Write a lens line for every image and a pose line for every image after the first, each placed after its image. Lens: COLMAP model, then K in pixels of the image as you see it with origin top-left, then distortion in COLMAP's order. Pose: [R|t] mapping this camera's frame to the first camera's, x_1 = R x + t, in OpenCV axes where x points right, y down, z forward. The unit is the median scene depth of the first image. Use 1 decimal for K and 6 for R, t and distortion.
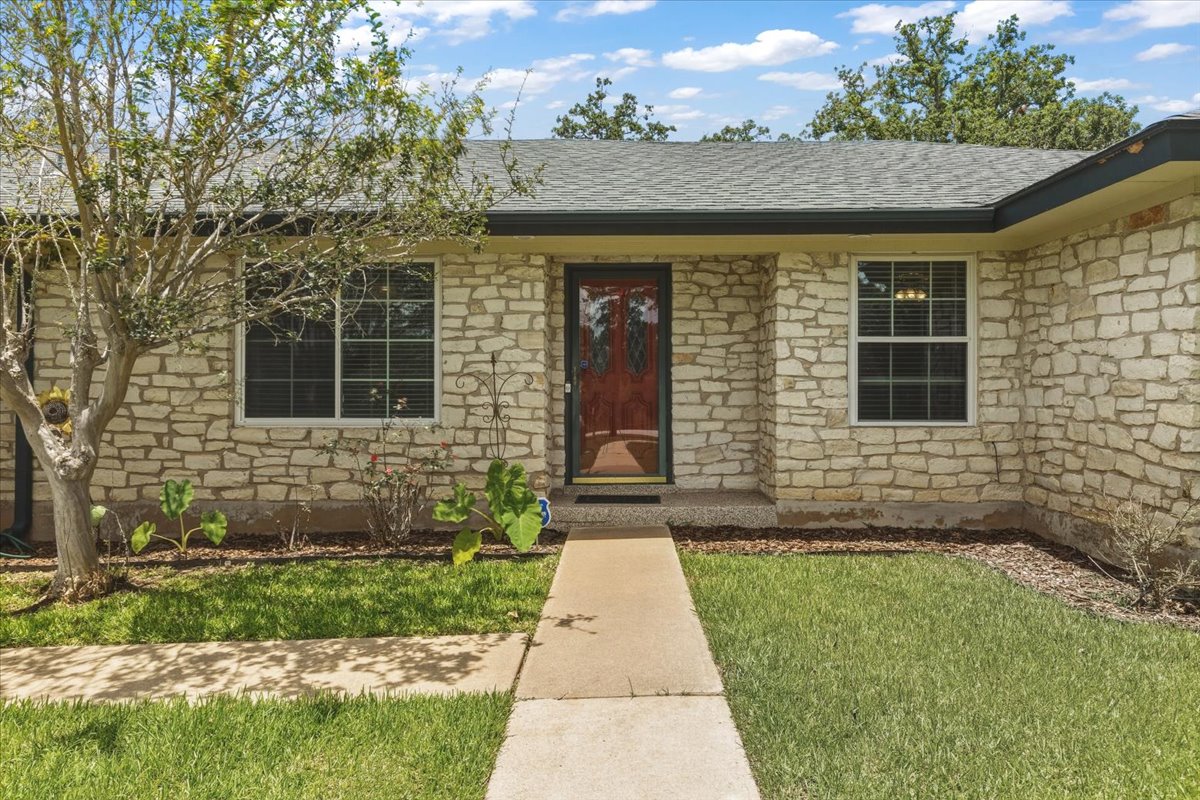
lens RADIAL K [[1627.7, 0, 597.6], [0, 1627.7, 400.7], [0, 0, 1]] dist [-0.118691, 0.000000]
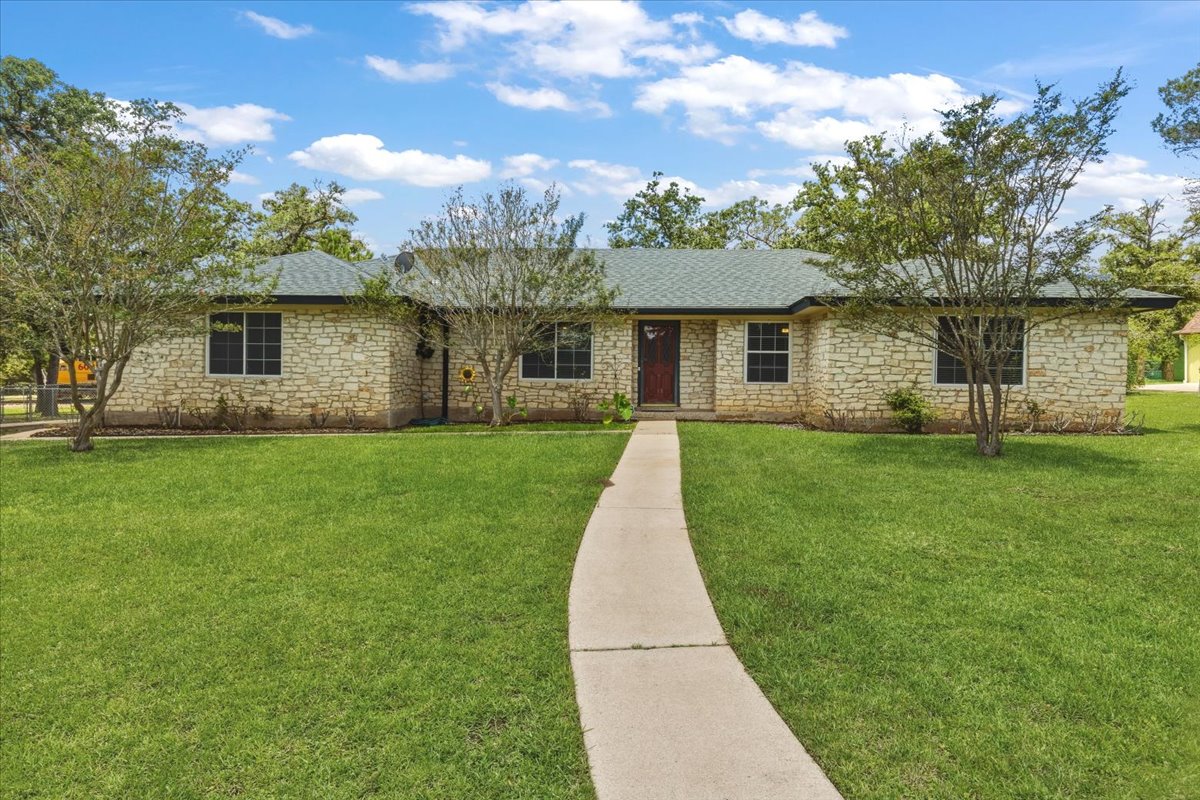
lens RADIAL K [[1627.7, 0, 601.8], [0, 1627.7, 402.6], [0, 0, 1]] dist [-0.118691, 0.000000]
pose [[0.999458, 0.011690, -0.030783, 0.002453], [-0.011435, 0.999899, 0.008423, 0.026971], [0.030878, -0.008067, 0.999491, -1.714136]]
